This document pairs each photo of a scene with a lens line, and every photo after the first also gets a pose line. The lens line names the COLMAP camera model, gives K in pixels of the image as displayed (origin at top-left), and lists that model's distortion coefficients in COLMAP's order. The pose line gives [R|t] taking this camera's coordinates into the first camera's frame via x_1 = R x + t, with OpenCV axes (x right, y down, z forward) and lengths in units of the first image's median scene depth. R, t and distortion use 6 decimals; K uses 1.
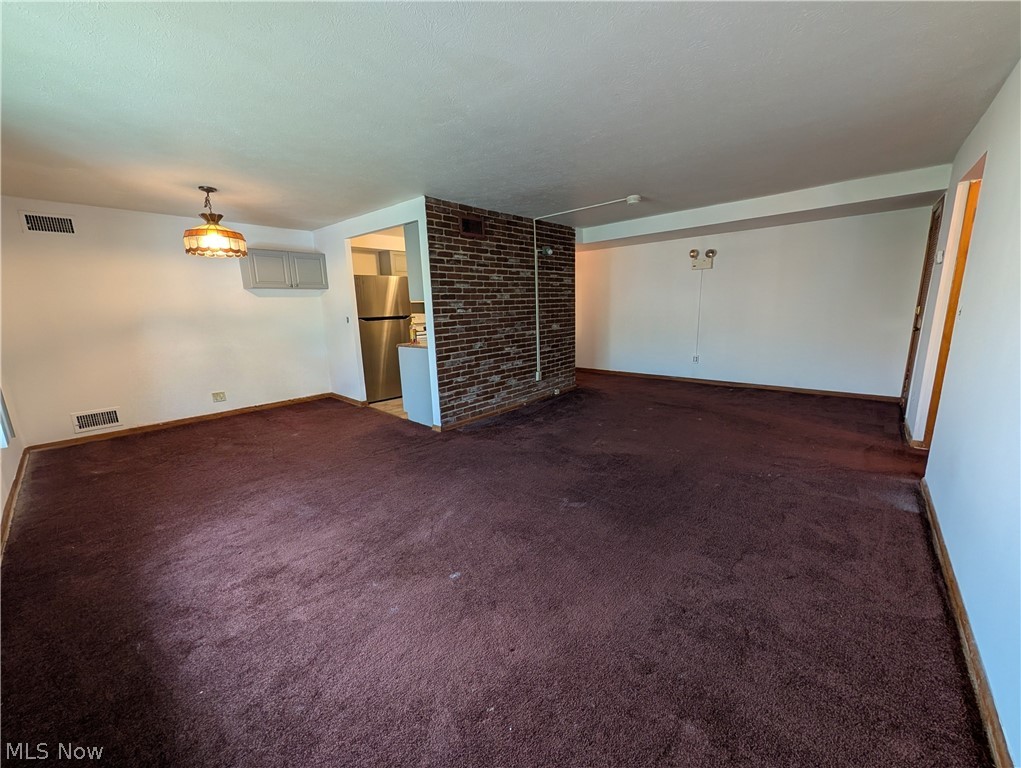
lens RADIAL K [[391.9, 0, 510.8], [0, 391.9, 385.7], [0, 0, 1]] dist [-0.001128, 0.000036]
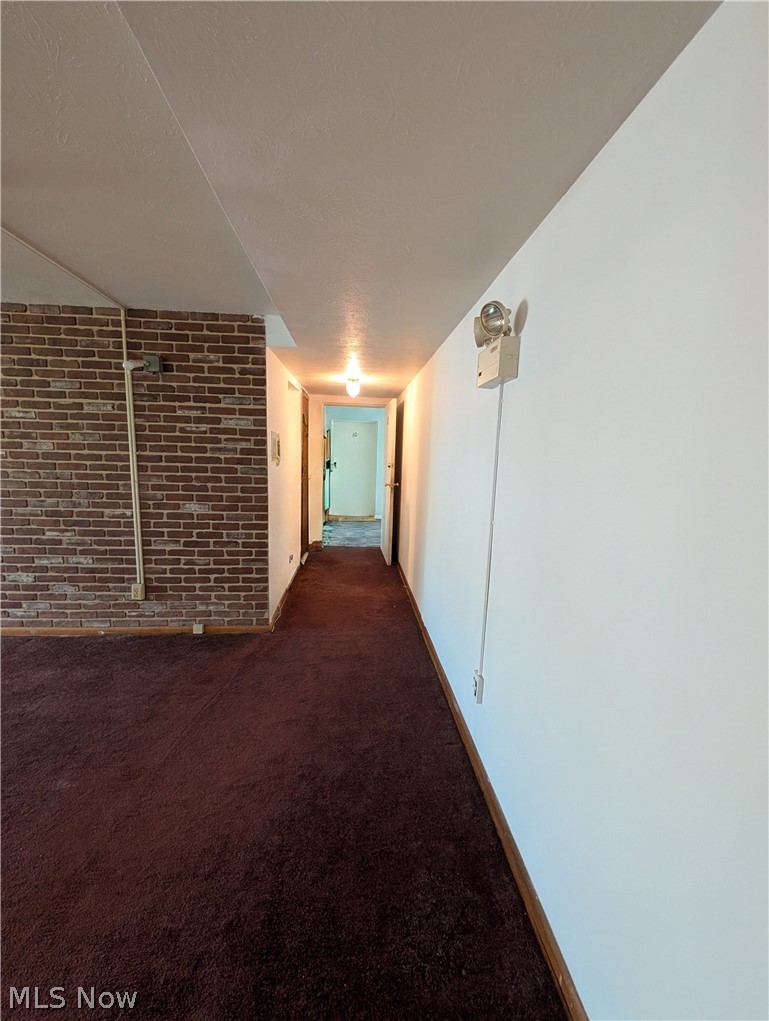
lens RADIAL K [[391.9, 0, 384.5], [0, 391.9, 510.5], [0, 0, 1]] dist [-0.001128, 0.000036]
pose [[0.719042, 0.155186, -0.677418, 0.734225], [-0.194464, 0.980740, 0.018260, -0.232442], [0.667205, 0.118604, 0.735371, 0.881777]]
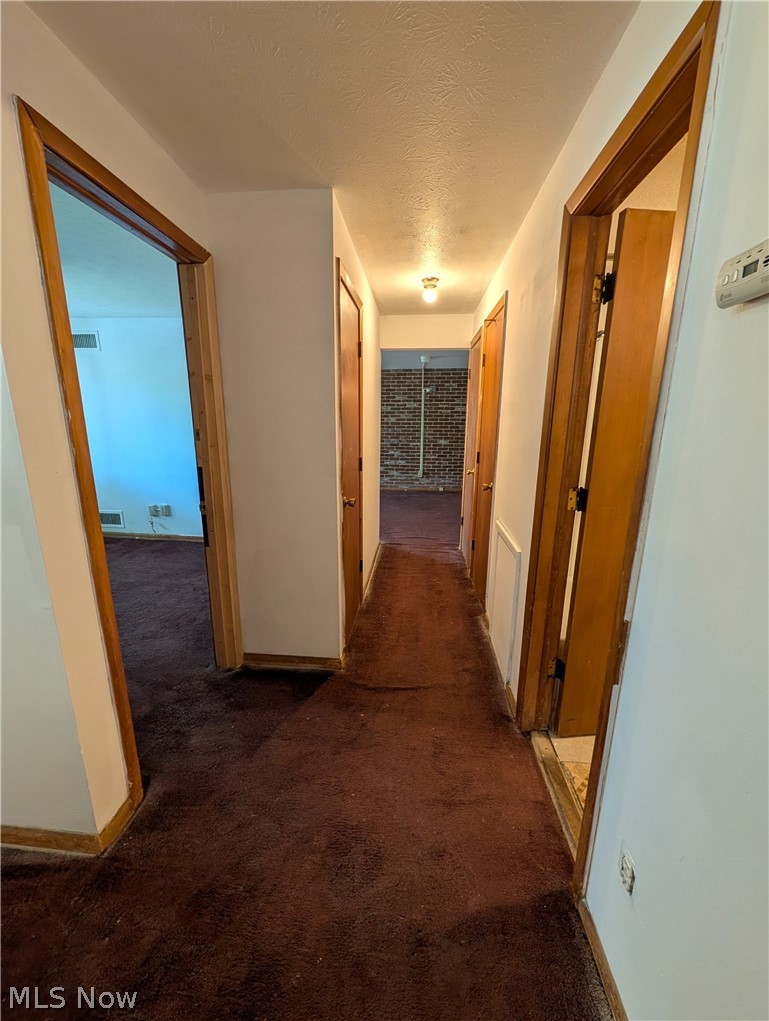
lens RADIAL K [[391.9, 0, 384.5], [0, 391.9, 510.5], [0, 0, 1]] dist [-0.001128, 0.000036]
pose [[0.600111, 0.216498, -0.770062, 1.255338], [-0.186455, 0.974019, 0.128534, -0.060561], [0.777882, 0.066447, 0.624887, -0.020137]]
